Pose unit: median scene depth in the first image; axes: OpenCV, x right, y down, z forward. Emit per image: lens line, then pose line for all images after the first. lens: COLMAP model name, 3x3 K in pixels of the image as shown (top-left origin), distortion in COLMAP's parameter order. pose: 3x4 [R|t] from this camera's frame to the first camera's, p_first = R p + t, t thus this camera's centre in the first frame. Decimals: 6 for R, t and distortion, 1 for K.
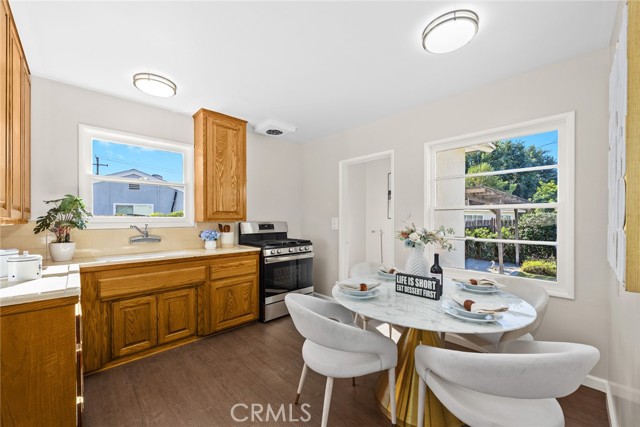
lens RADIAL K [[251.4, 0, 323.7], [0, 251.4, 219.9], [0, 0, 1]] dist [-0.009038, 0.000680]
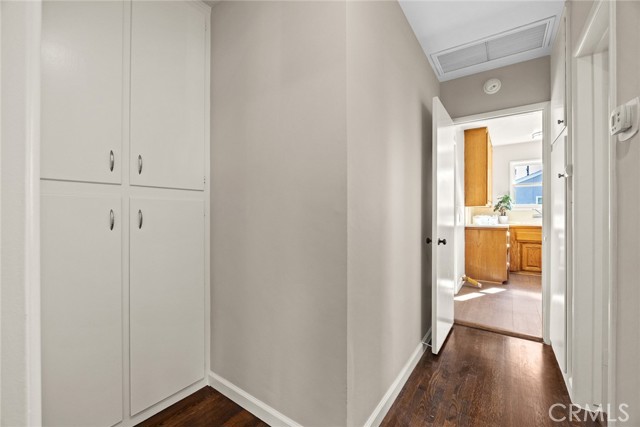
lens RADIAL K [[273.1, 0, 320.8], [0, 273.1, 212.4], [0, 0, 1]] dist [-0.001490, -0.000087]
pose [[0.176951, 0.002272, -0.984217, 1.182715], [-0.002913, 0.999994, 0.001785, 0.059710], [0.984215, 0.002551, 0.176957, -1.148671]]
